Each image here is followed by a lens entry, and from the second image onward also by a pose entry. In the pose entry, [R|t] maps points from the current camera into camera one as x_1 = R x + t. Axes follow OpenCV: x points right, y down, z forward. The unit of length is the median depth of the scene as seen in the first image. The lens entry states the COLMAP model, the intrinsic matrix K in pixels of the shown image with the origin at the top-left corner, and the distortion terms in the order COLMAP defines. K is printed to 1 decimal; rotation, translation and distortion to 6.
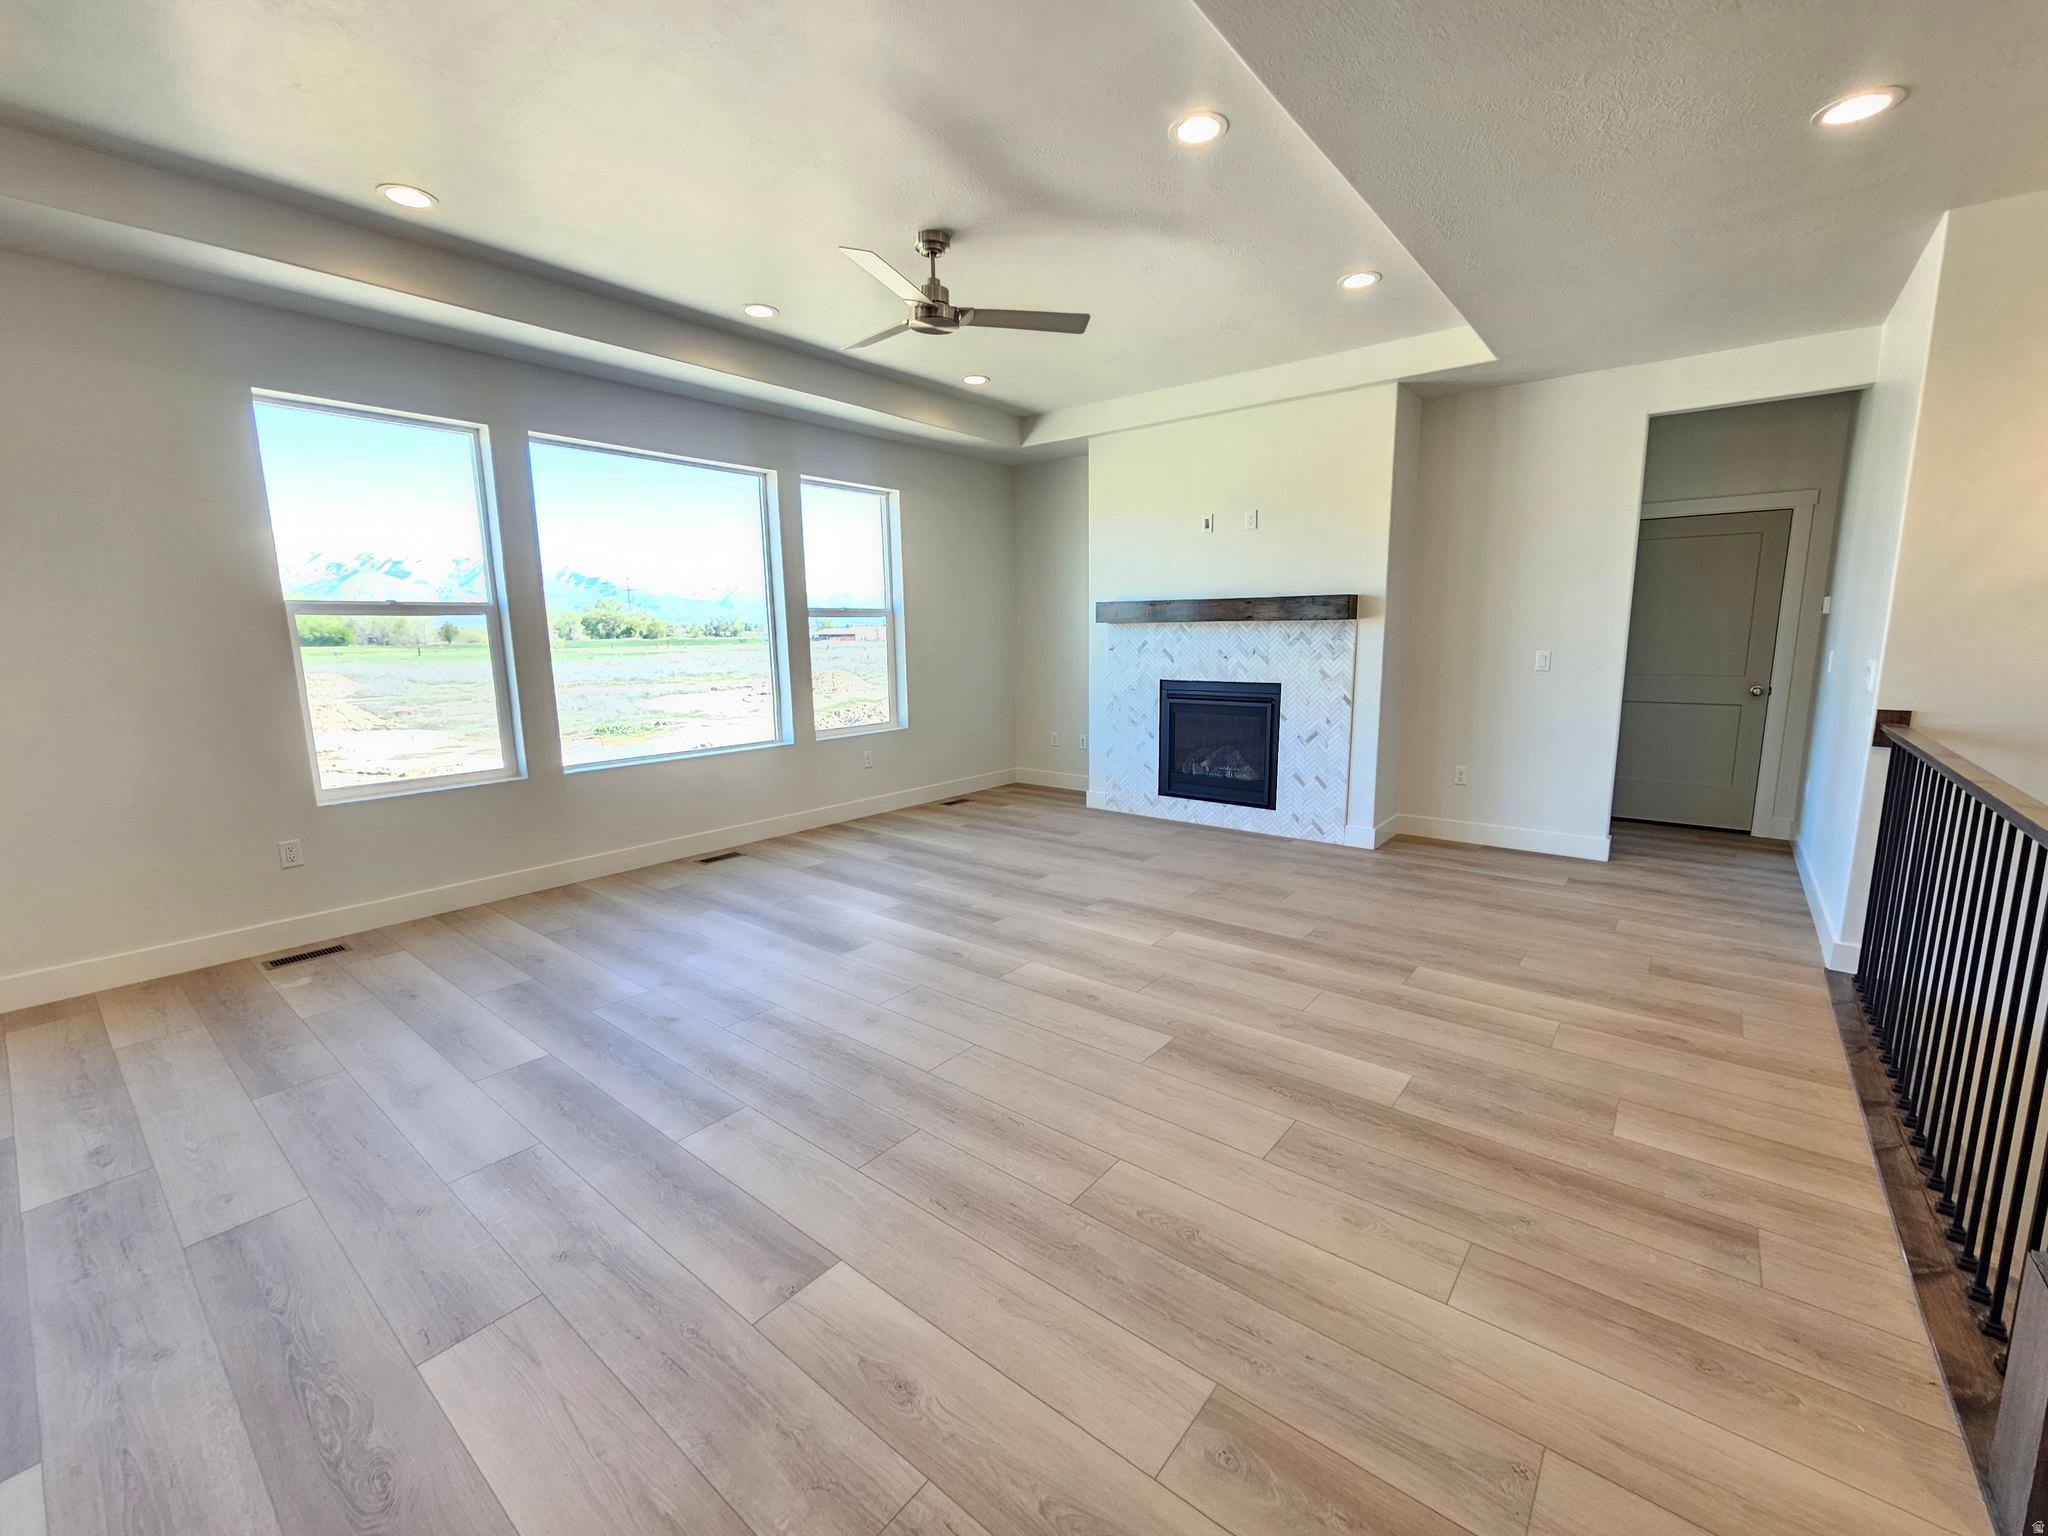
lens RADIAL K [[839.4, 0, 1034.5], [0, 839.4, 772.3], [0, 0, 1]] dist [-0.000883, 0.000735]
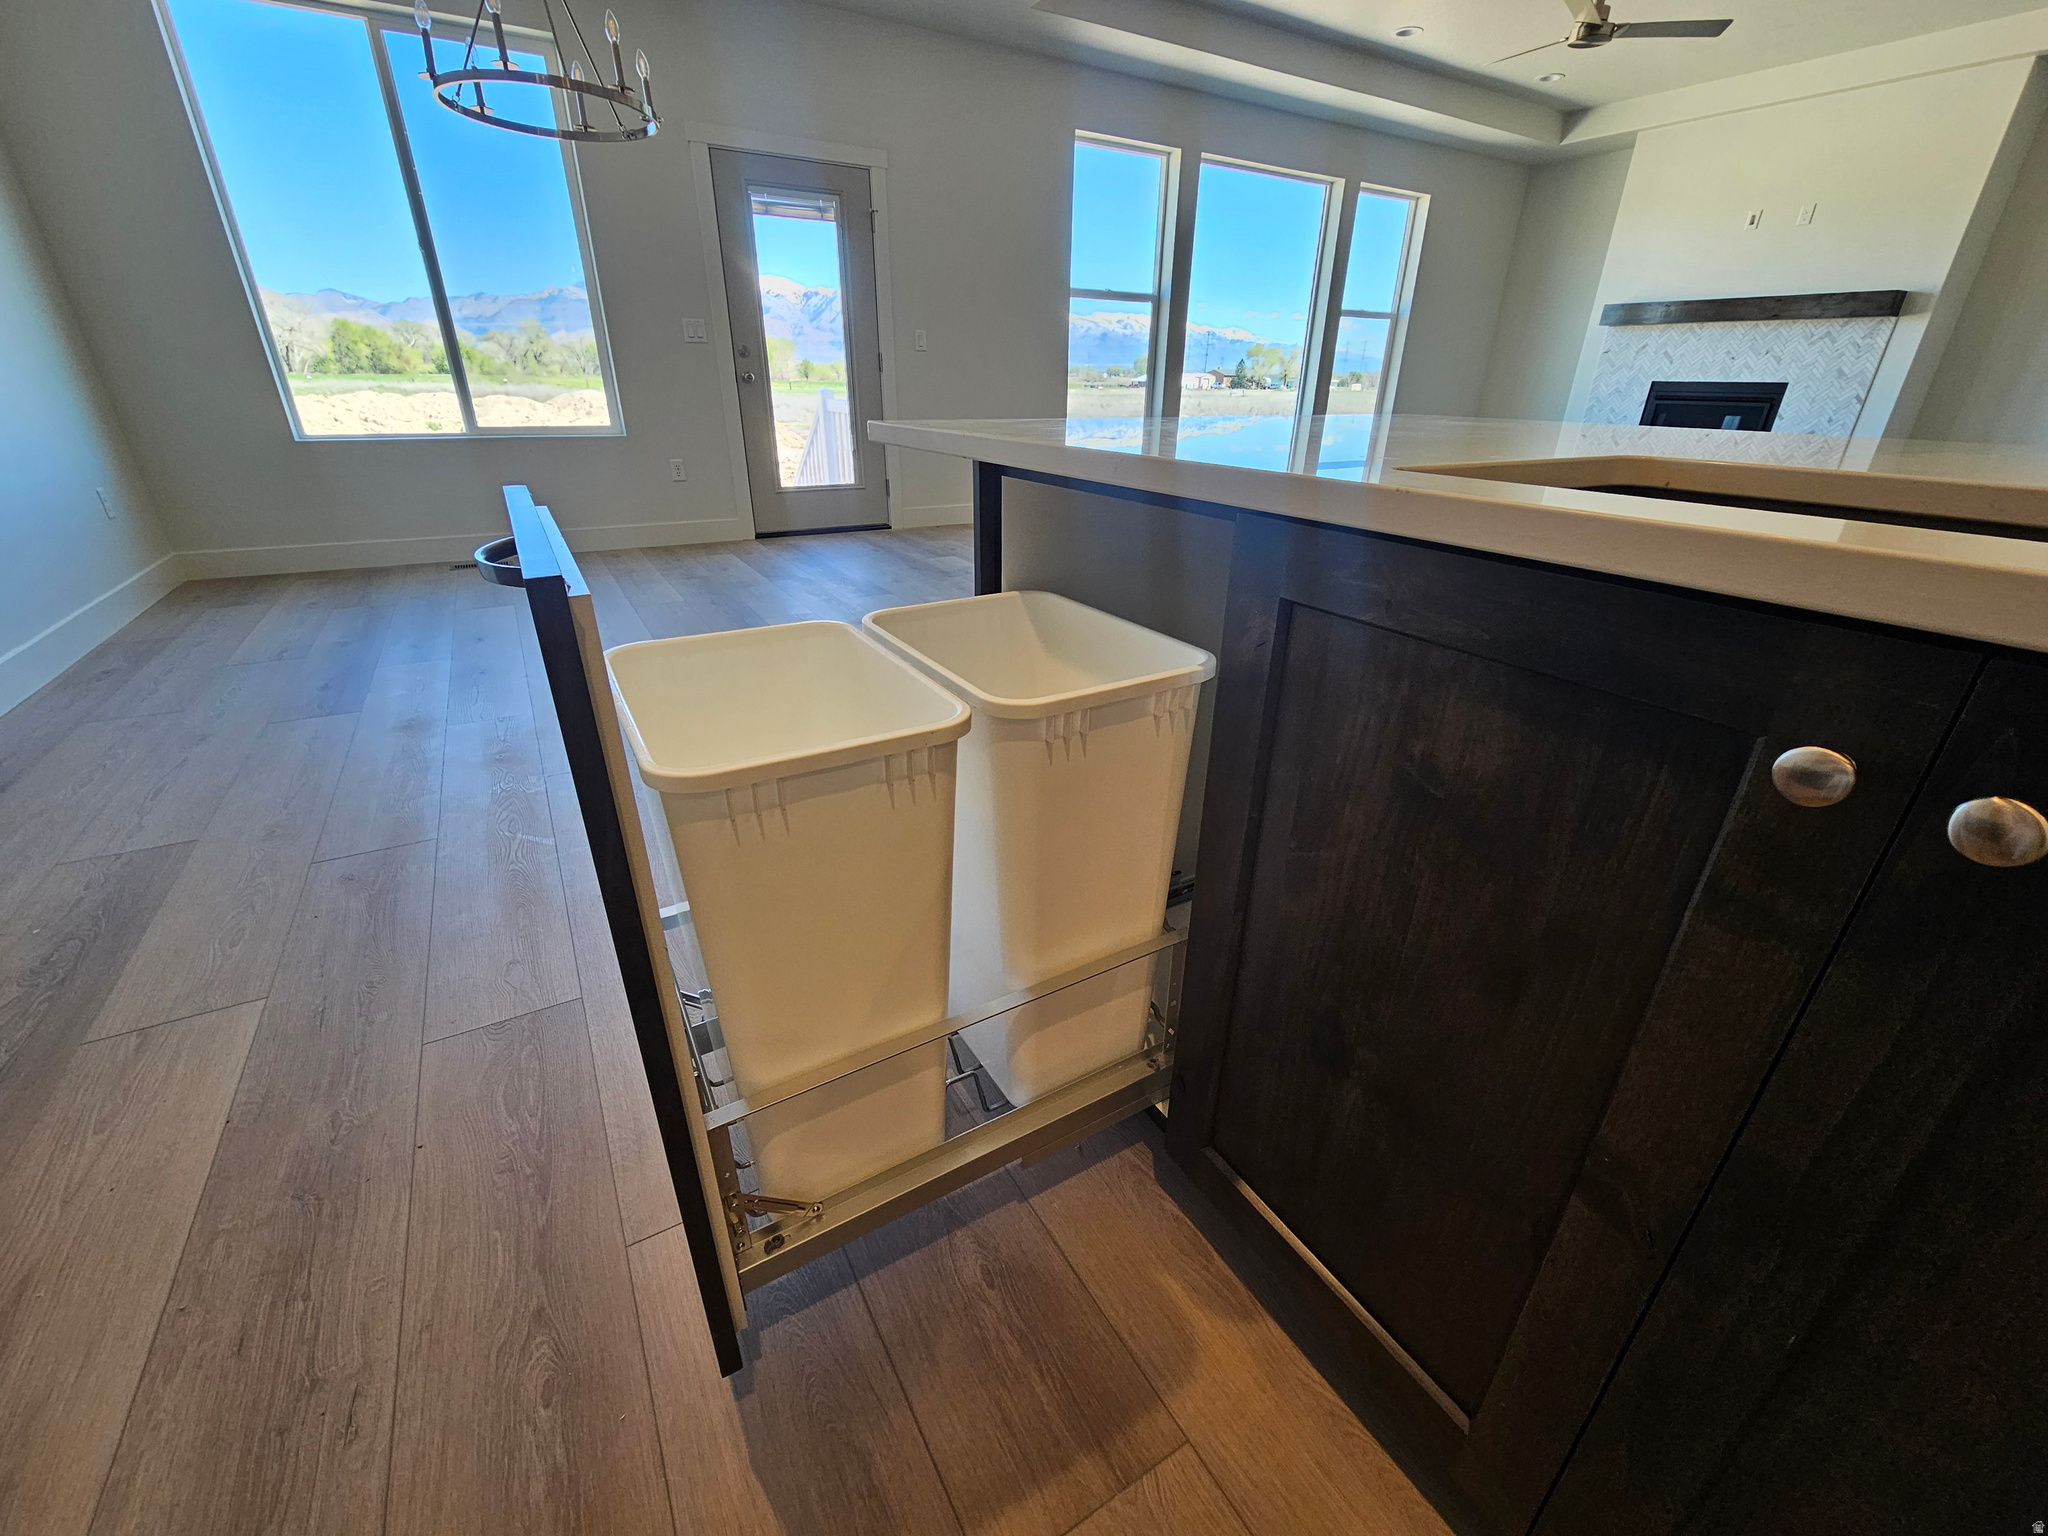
lens RADIAL K [[839.4, 0, 1034.6], [0, 839.4, 773.3], [0, 0, 1]] dist [-0.000883, 0.000735]
pose [[0.938773, 0.171196, -0.298994, -0.315456], [-0.084988, 0.956063, 0.280573, 0.229033], [0.333890, -0.237983, 0.912075, -0.663116]]
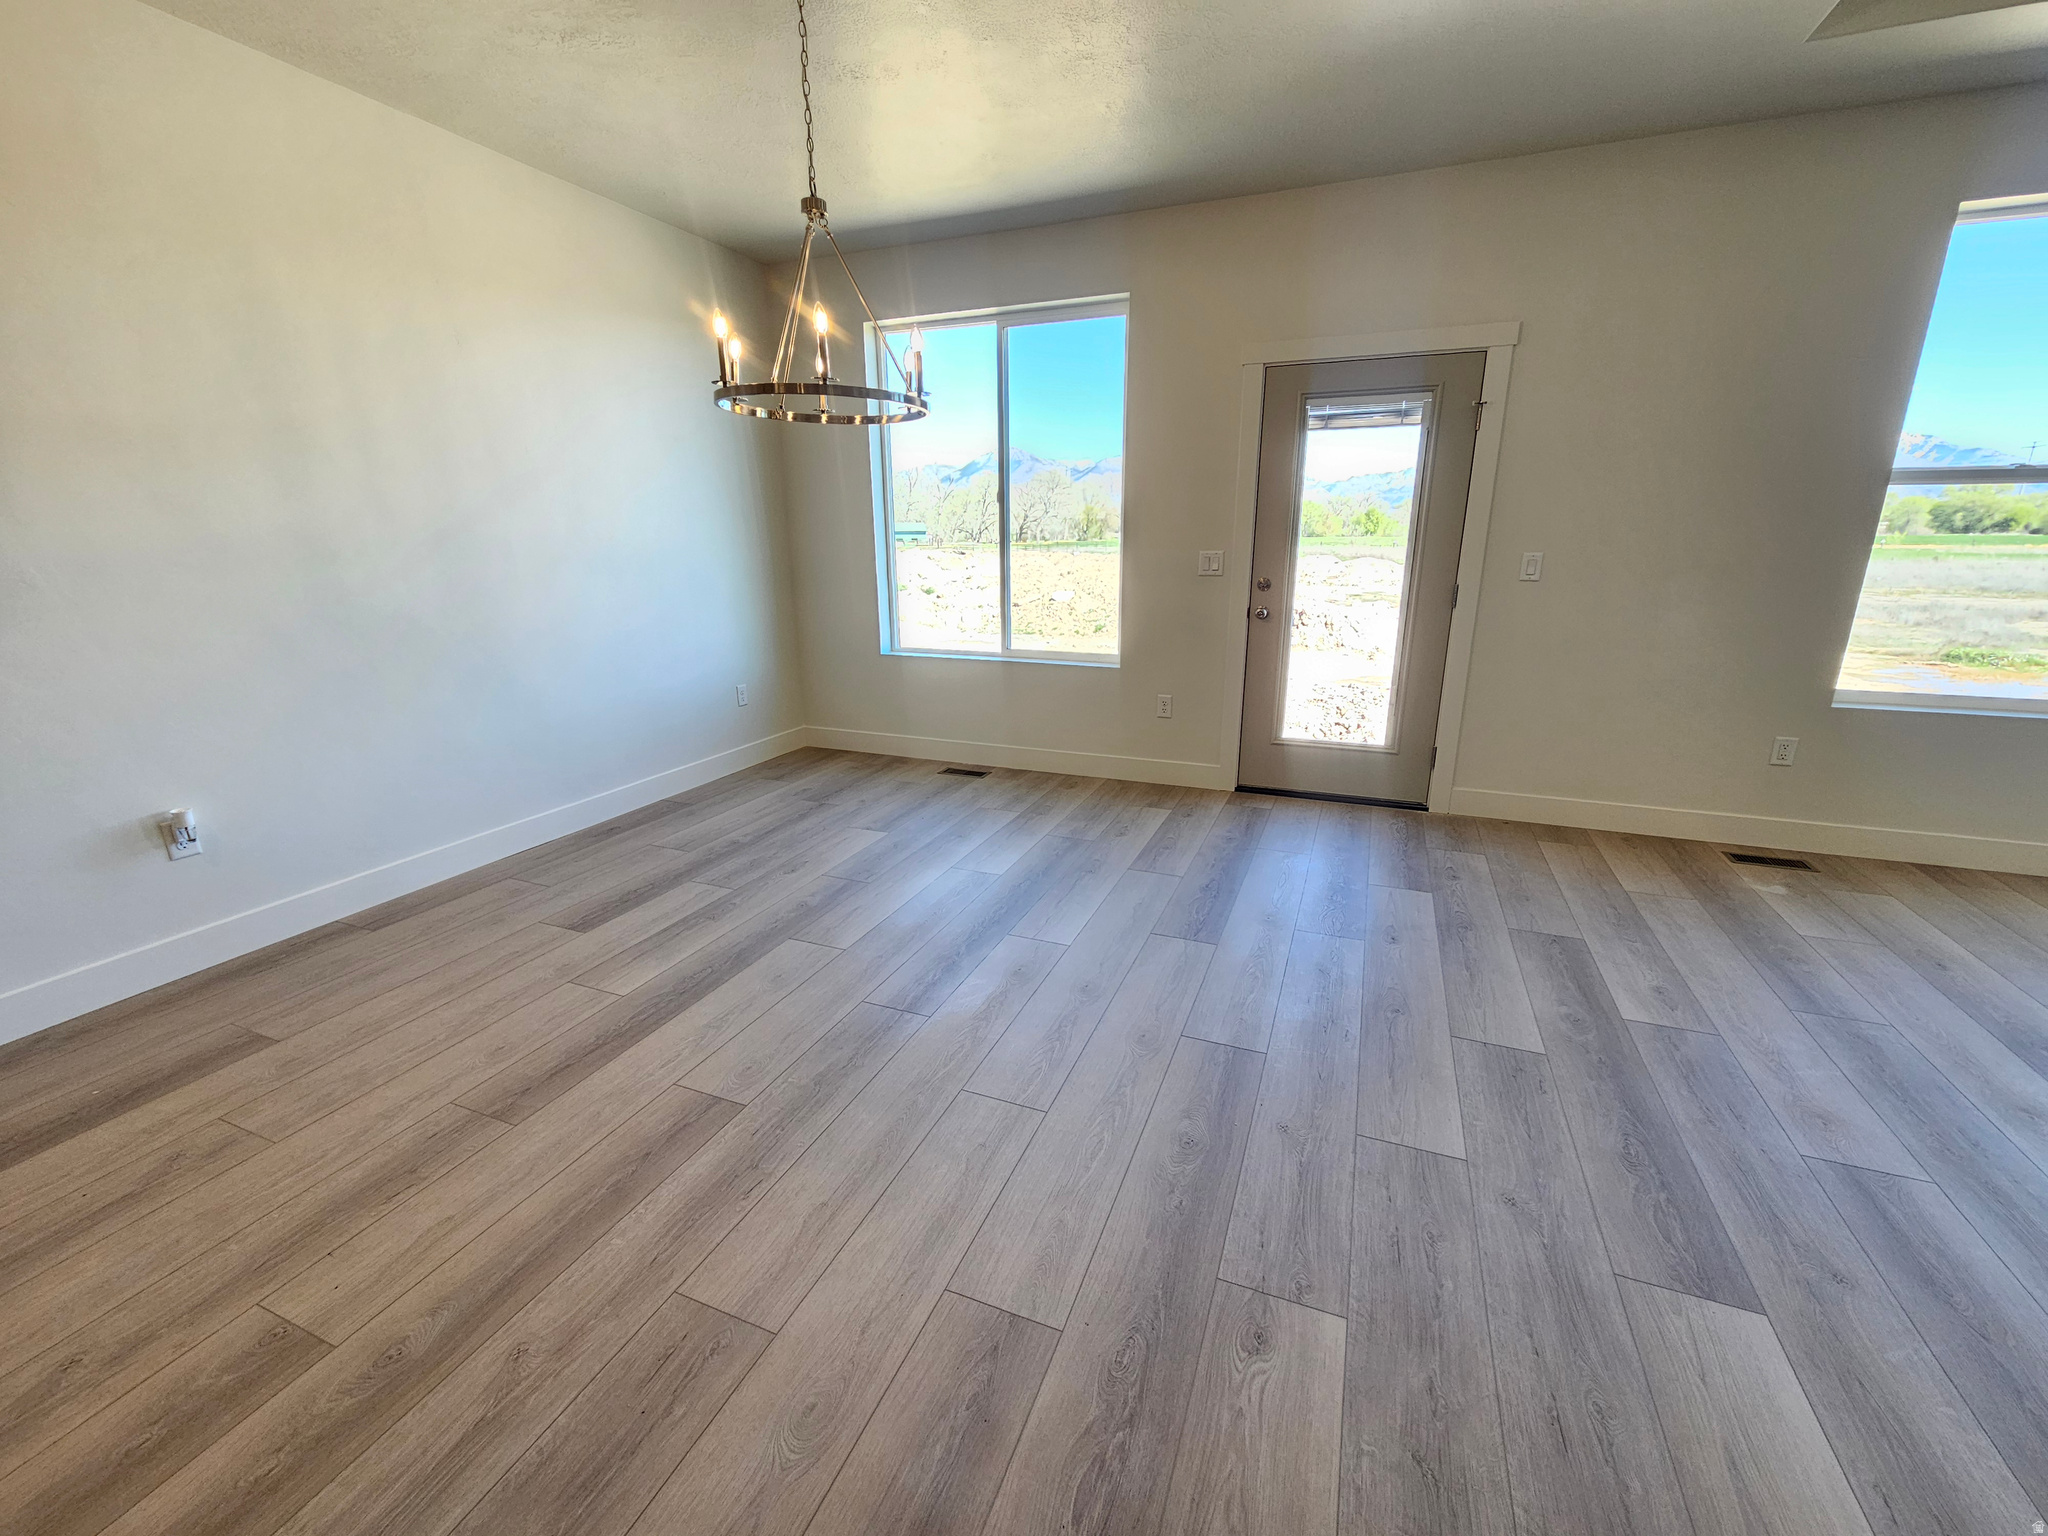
lens RADIAL K [[839.4, 0, 1030.8], [0, 839.4, 778.4], [0, 0, 1]] dist [-0.000883, 0.000735]
pose [[0.285270, 0.279577, -0.916765, -0.258776], [-0.159271, 0.957039, 0.242299, 0.033067], [0.945121, 0.076893, 0.317543, -0.084876]]
